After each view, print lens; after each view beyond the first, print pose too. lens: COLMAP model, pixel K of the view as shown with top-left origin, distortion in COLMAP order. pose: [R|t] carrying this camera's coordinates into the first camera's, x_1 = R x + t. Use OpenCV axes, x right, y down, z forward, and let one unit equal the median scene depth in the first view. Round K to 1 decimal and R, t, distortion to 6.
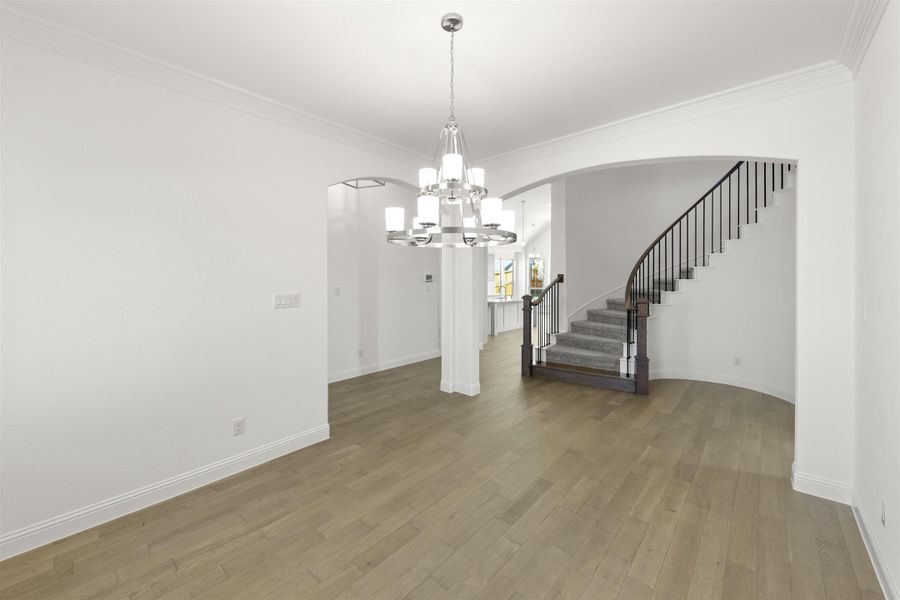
lens RADIAL K [[356.5, 0, 450.5], [0, 356.5, 284.8], [0, 0, 1]] dist [0.000356, -0.000012]
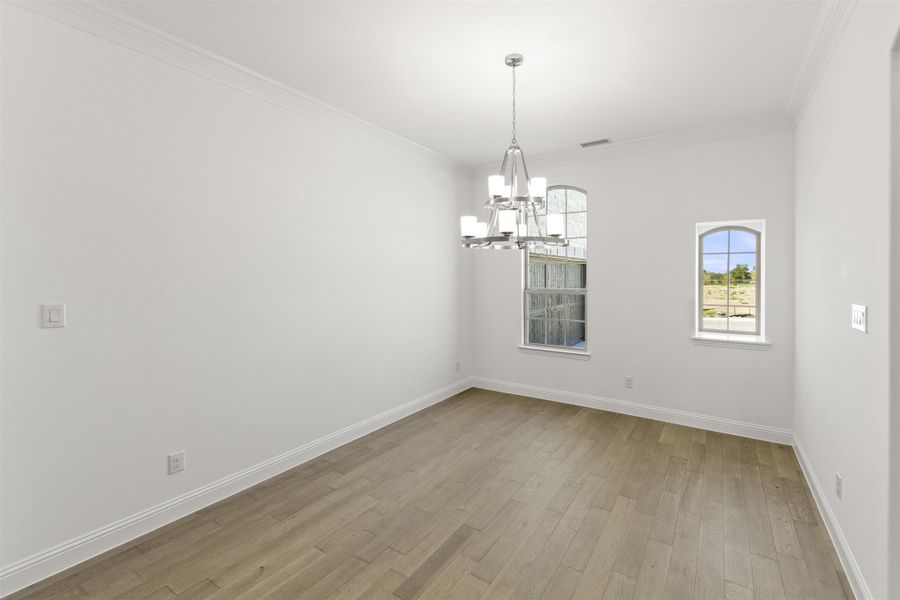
lens RADIAL K [[356.5, 0, 450.5], [0, 356.5, 284.8], [0, 0, 1]] dist [0.000356, -0.000012]
pose [[-0.997978, 0.005129, -0.063357, 0.280488], [0.002556, 0.999171, 0.040633, -0.043109], [0.063513, 0.040389, -0.997163, 2.062816]]
